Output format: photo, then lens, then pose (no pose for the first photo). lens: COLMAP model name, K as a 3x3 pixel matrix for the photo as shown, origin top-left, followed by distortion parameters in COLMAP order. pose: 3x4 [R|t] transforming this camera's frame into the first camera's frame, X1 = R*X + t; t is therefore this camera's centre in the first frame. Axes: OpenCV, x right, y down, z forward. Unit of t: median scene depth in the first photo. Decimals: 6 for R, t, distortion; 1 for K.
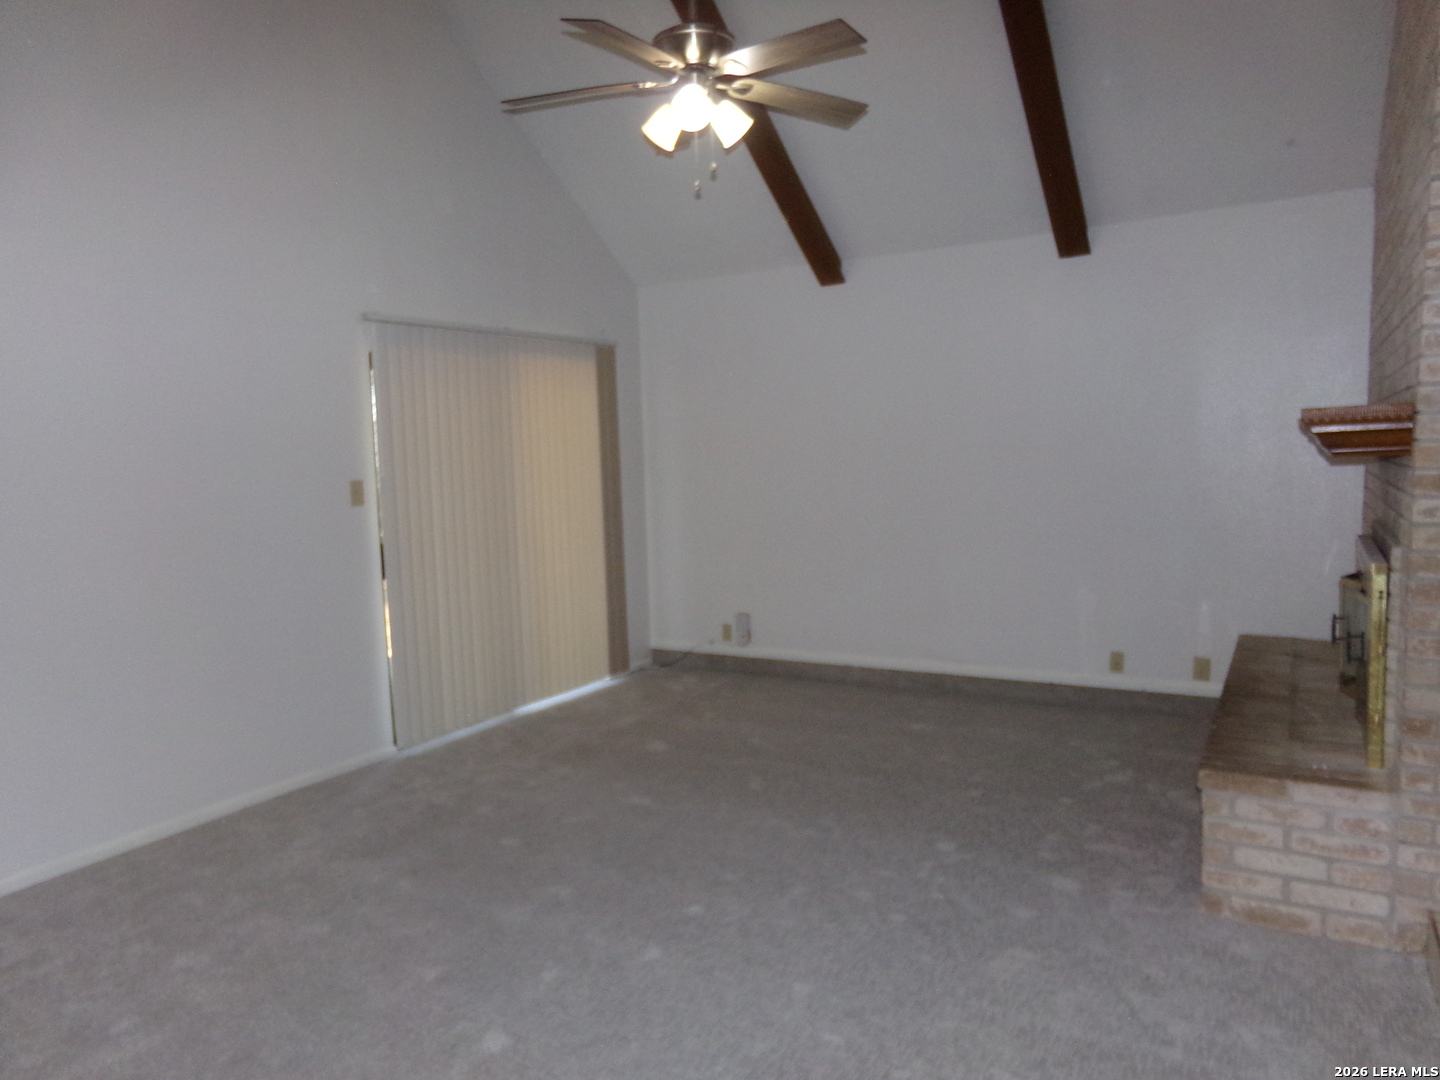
lens RADIAL K [[976.6, 0, 720.0], [0, 976.6, 540.0], [0, 0, 1]] dist [-0.053363, 0.114520]
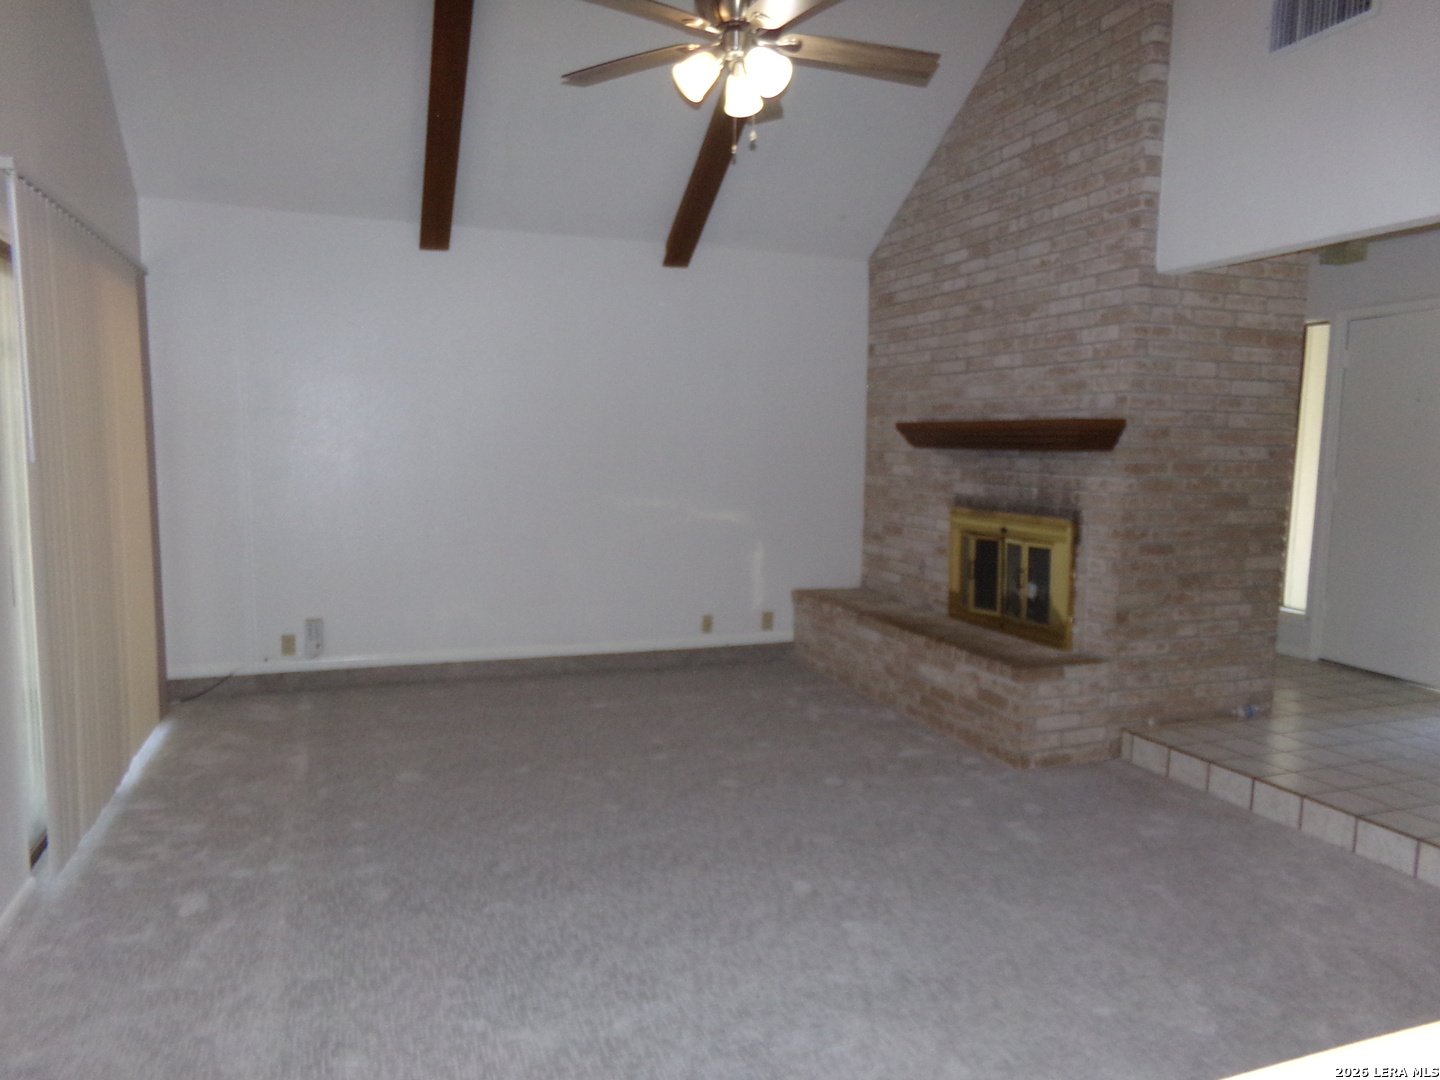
lens RADIAL K [[976.6, 0, 720.0], [0, 976.6, 540.0], [0, 0, 1]] dist [-0.053363, 0.114520]
pose [[0.638794, -0.036935, 0.768491, -0.800603], [0.034027, 0.999226, 0.019740, 0.005049], [-0.768625, 0.013540, 0.639556, 0.400078]]
